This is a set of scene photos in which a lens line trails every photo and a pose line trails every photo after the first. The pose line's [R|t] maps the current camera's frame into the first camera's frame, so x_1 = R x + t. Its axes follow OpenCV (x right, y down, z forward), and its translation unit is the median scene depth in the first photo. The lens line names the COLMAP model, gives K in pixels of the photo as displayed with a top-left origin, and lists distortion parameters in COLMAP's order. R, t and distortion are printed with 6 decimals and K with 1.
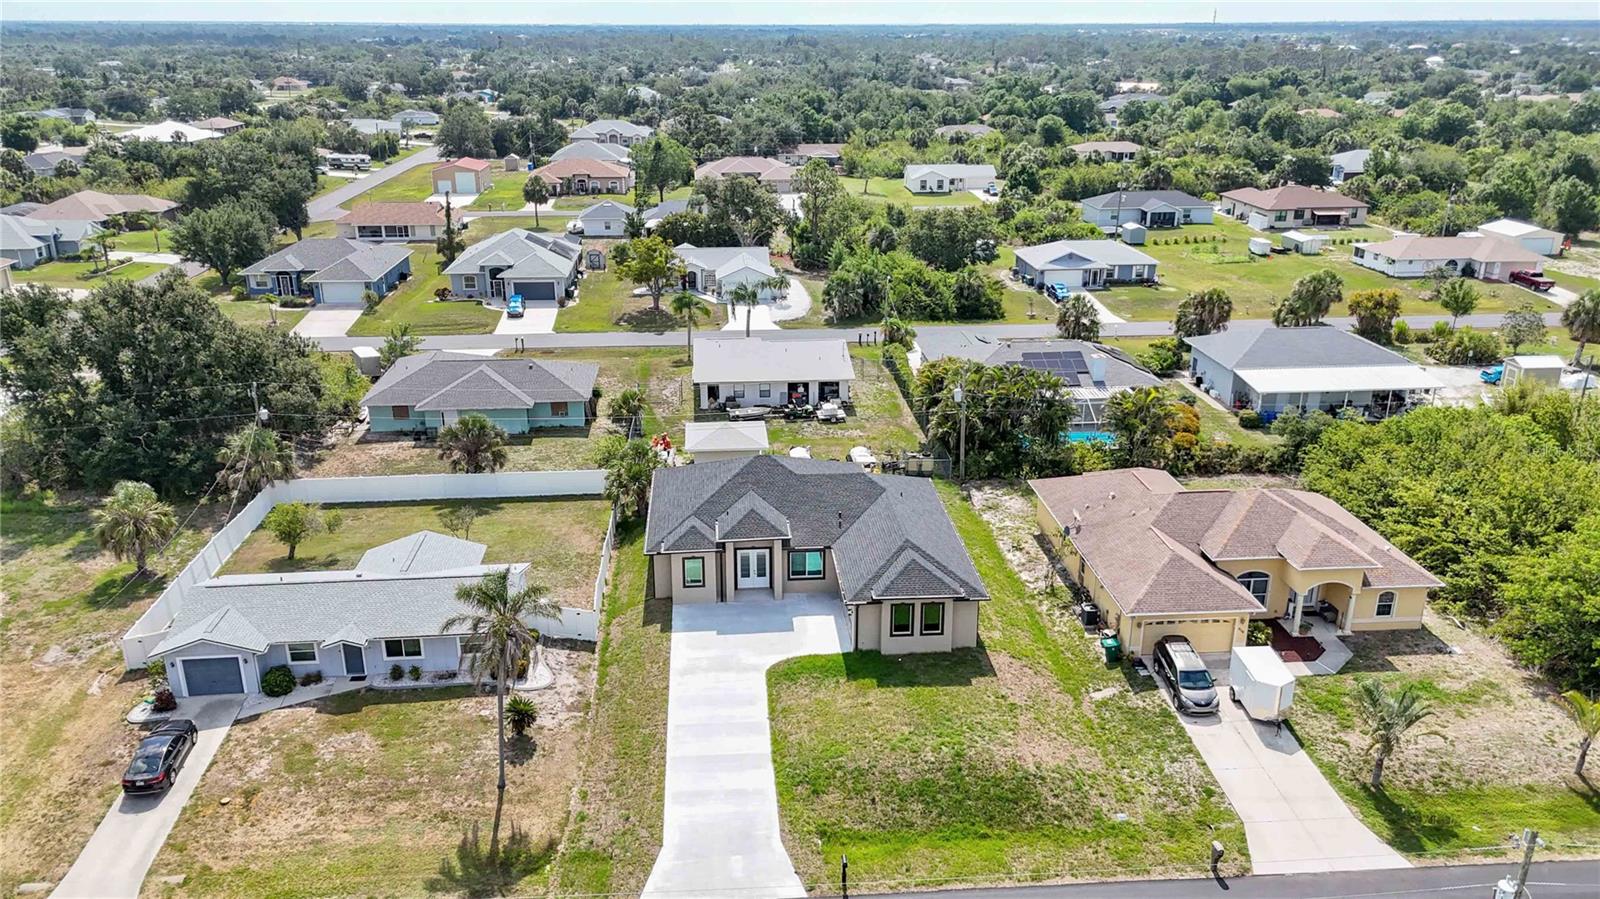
lens RADIAL K [[1178.9, 0, 800.0], [0, 1178.9, 449.5], [0, 0, 1]] dist [0.060952, -0.052697]
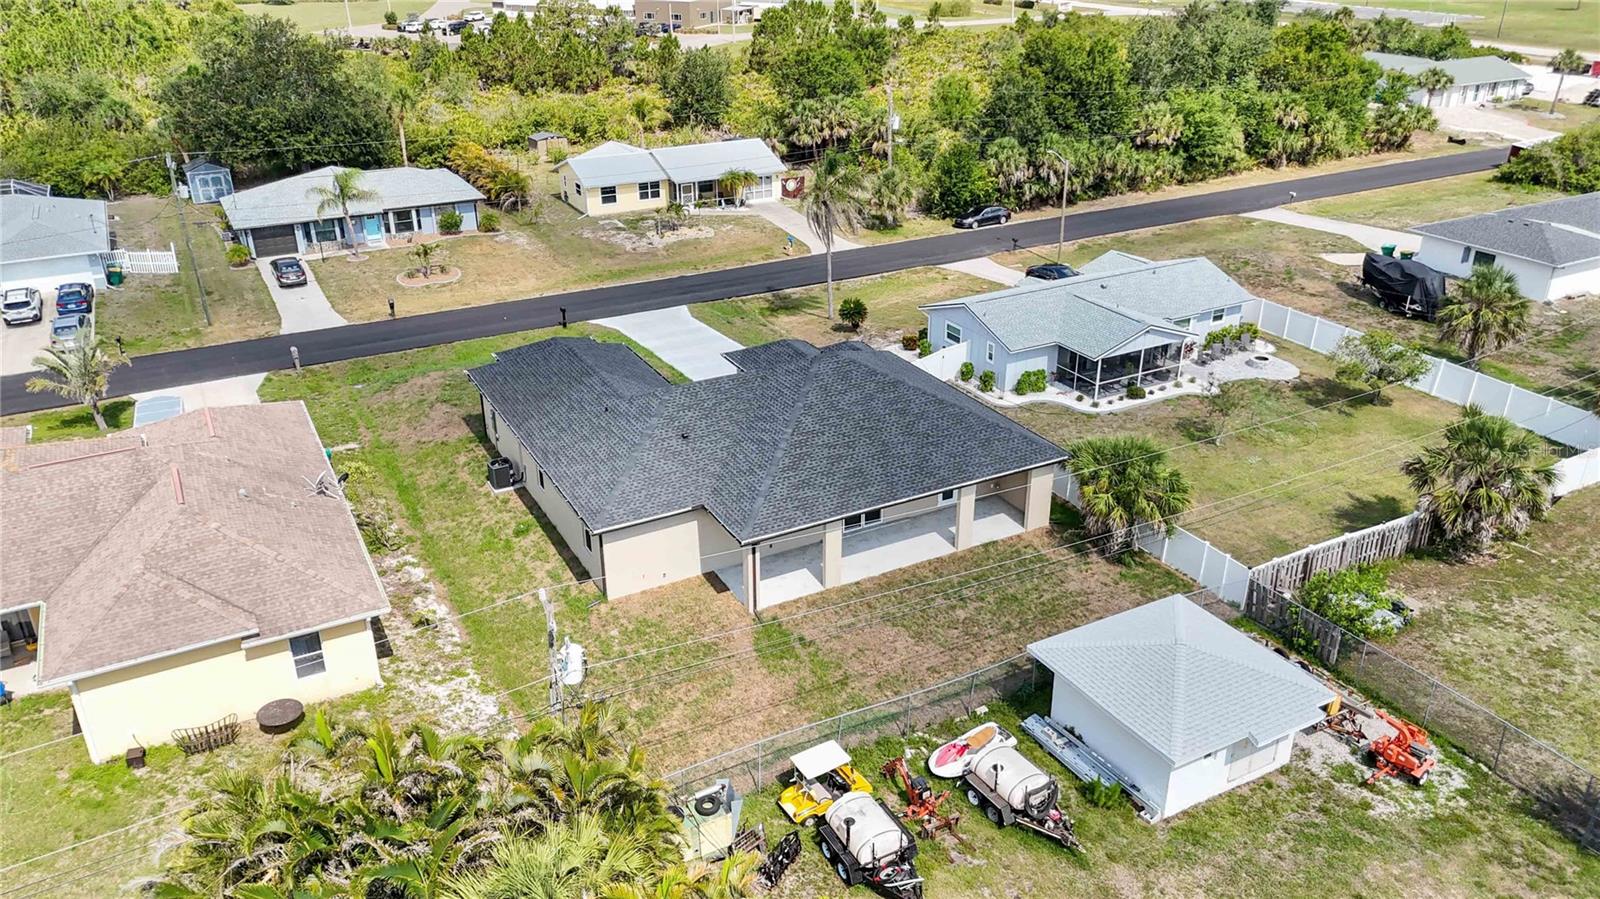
lens RADIAL K [[1178.9, 0, 800.0], [0, 1178.9, 449.5], [0, 0, 1]] dist [0.060952, -0.052697]
pose [[-0.914735, 0.176334, -0.363547, 0.215215], [-0.131761, 0.720386, 0.680943, -0.376072], [0.381968, 0.670783, -0.635728, 1.382649]]
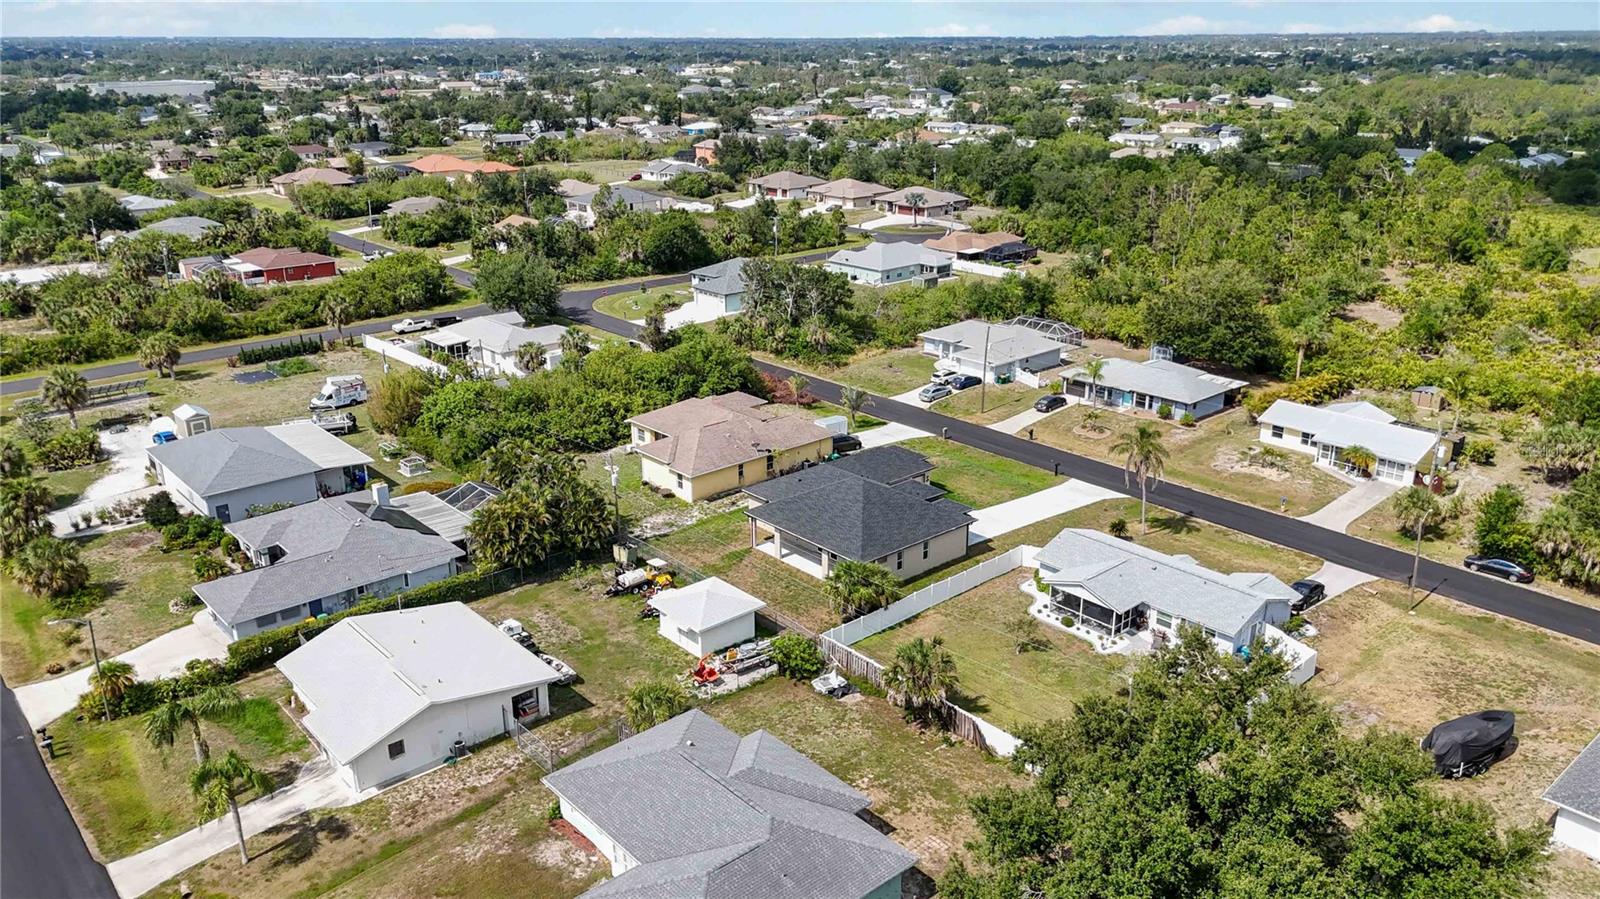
lens RADIAL K [[1172.9, 0, 800.0], [0, 1172.9, 449.5], [0, 0, 1]] dist [0.113486, -0.167407]
pose [[-0.602061, -0.261091, 0.754556, -0.949019], [0.275008, 0.819393, 0.502956, -0.683401], [-0.749596, 0.510319, -0.421522, 1.536102]]
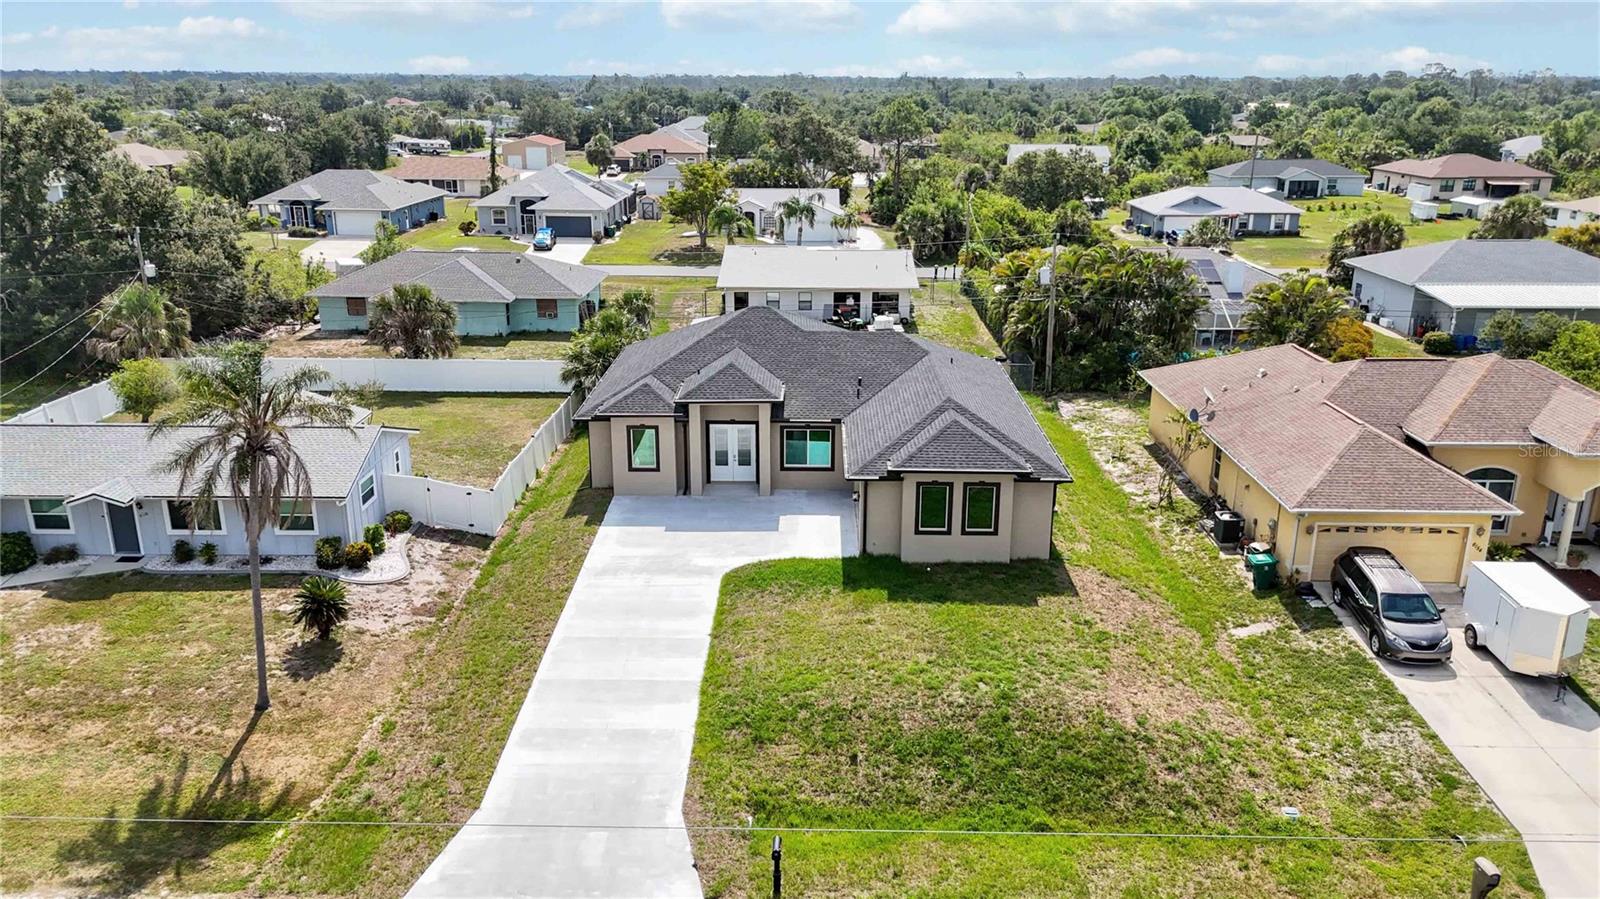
lens RADIAL K [[1178.9, 0, 800.0], [0, 1178.9, 449.5], [0, 0, 1]] dist [0.060952, -0.052697]
pose [[0.995534, 0.032388, -0.088673, 0.057069], [-0.036051, 0.998548, -0.040022, 0.115612], [0.087248, 0.043040, 0.995256, 0.280312]]
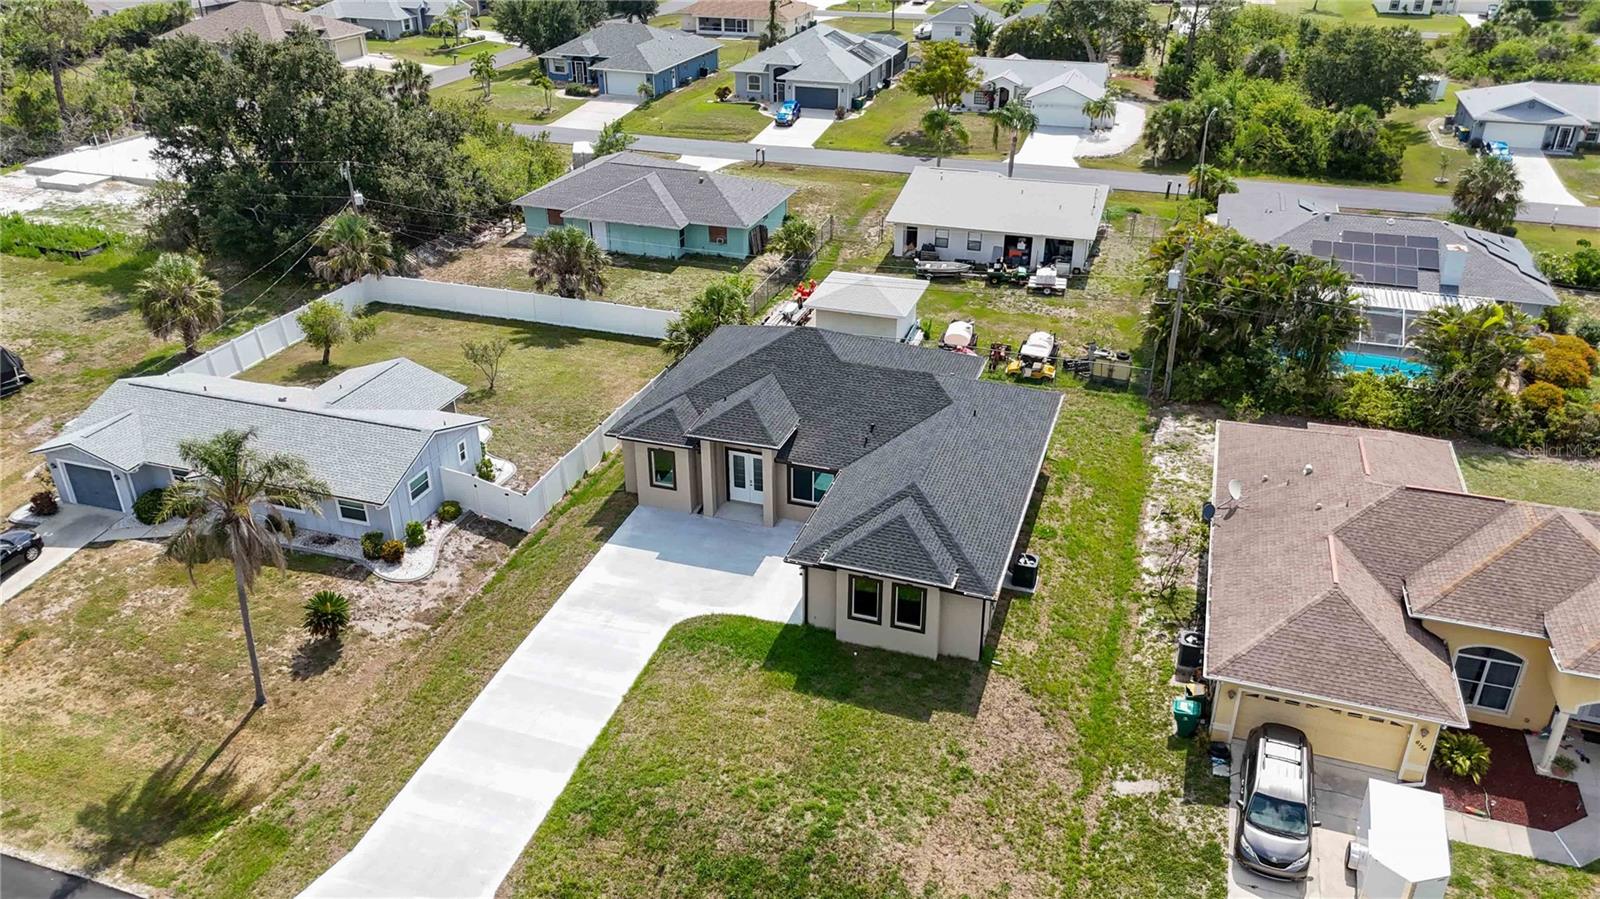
lens RADIAL K [[1178.9, 0, 800.0], [0, 1178.9, 449.5], [0, 0, 1]] dist [0.060952, -0.052697]
pose [[0.919747, 0.181691, -0.347927, 0.223920], [-0.132097, 0.977989, 0.161517, -0.036892], [0.369615, -0.102594, 0.923504, 0.301085]]
